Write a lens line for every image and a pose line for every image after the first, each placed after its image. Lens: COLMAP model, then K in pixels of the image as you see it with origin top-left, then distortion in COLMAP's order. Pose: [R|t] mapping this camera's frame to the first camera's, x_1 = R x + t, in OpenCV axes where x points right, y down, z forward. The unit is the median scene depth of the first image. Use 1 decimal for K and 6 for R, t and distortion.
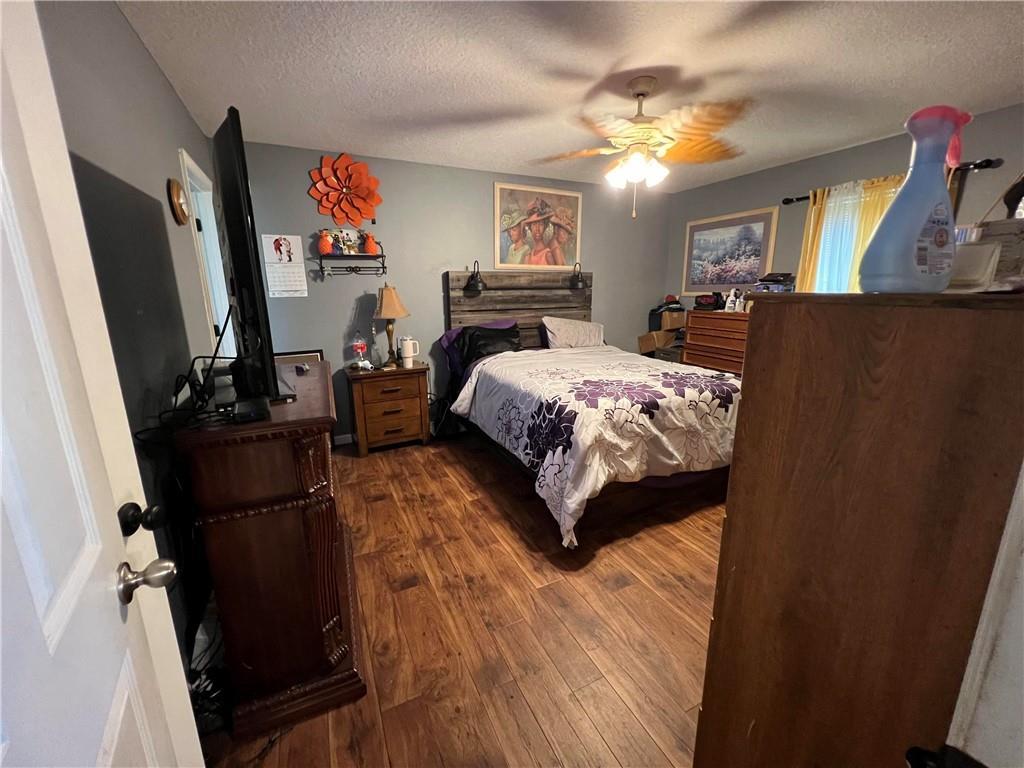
lens RADIAL K [[411.3, 0, 506.4], [0, 411.3, 387.0], [0, 0, 1]] dist [-0.003691, 0.001783]
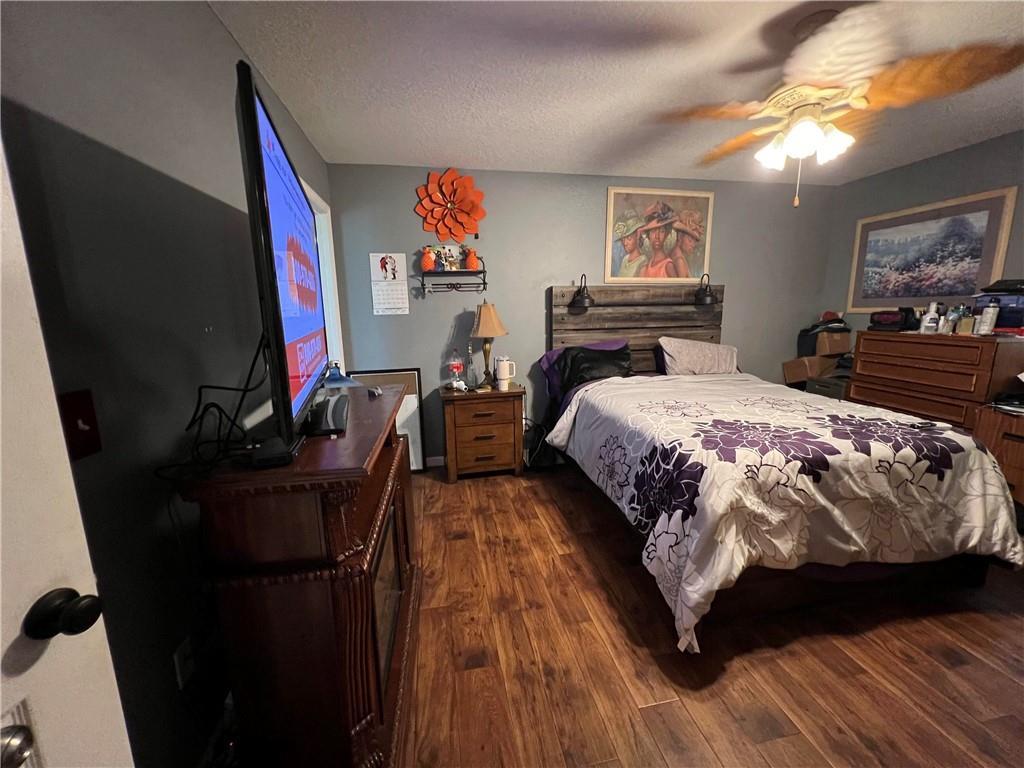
lens RADIAL K [[411.3, 0, 511.7], [0, 411.3, 386.0], [0, 0, 1]] dist [-0.003691, 0.001783]
pose [[0.968021, 0.040960, -0.247504, 0.008996], [-0.052201, 0.997874, -0.039024, -0.028625], [0.245379, 0.050696, 0.968101, 0.146619]]
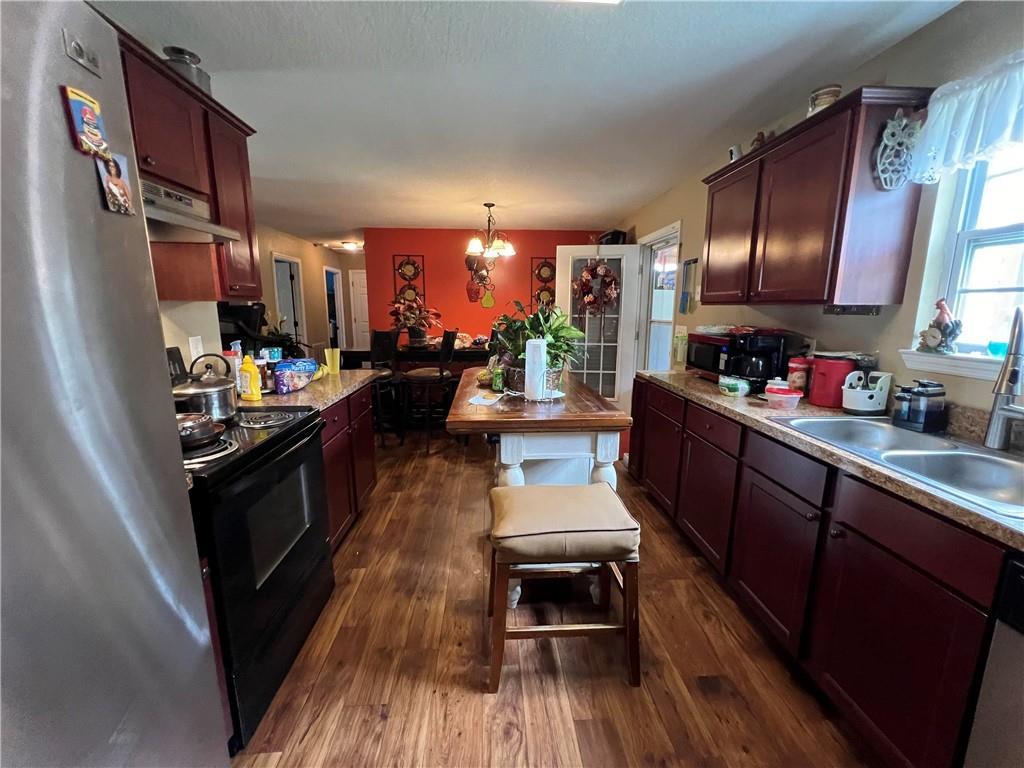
lens RADIAL K [[411.3, 0, 513.9], [0, 411.3, 387.4], [0, 0, 1]] dist [-0.003691, 0.001783]
pose [[-0.931626, -0.064088, 0.357722, -0.478729], [0.084020, 0.919678, 0.383580, -0.257524], [-0.353572, 0.387409, -0.851411, 1.154082]]
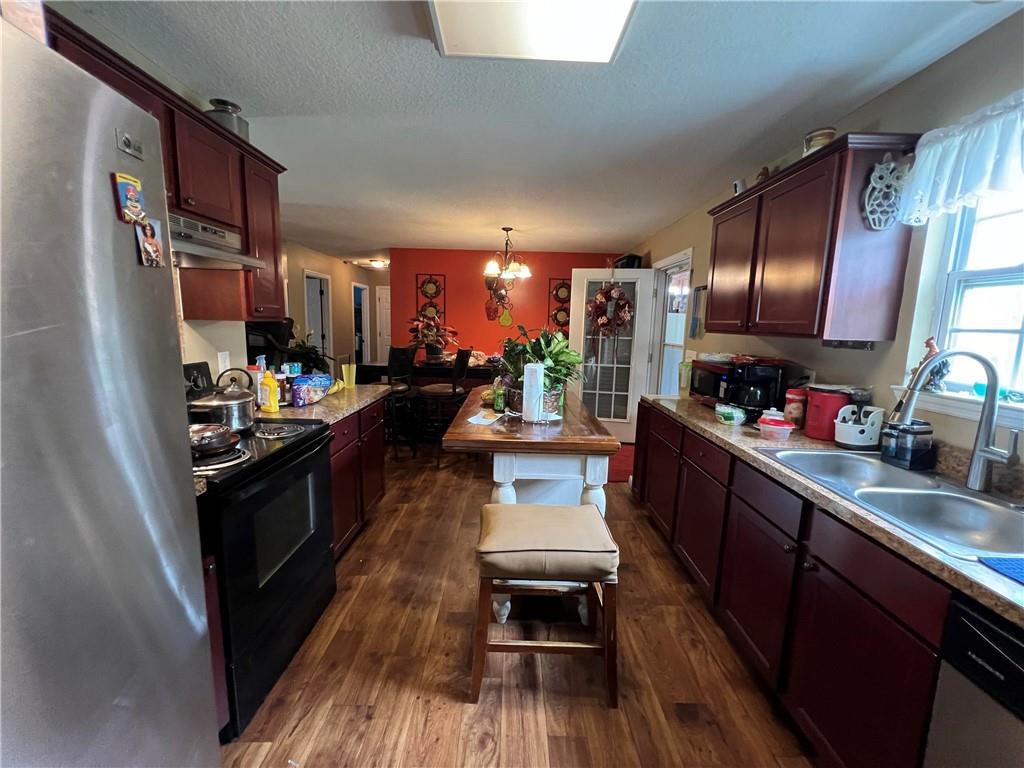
lens RADIAL K [[411.3, 0, 512.2], [0, 411.3, 388.0], [0, 0, 1]] dist [-0.003691, 0.001783]
pose [[-0.906440, -0.081390, 0.414418, -0.541676], [0.074052, 0.935424, 0.345686, -0.281106], [-0.415792, 0.344032, -0.841878, 1.163875]]
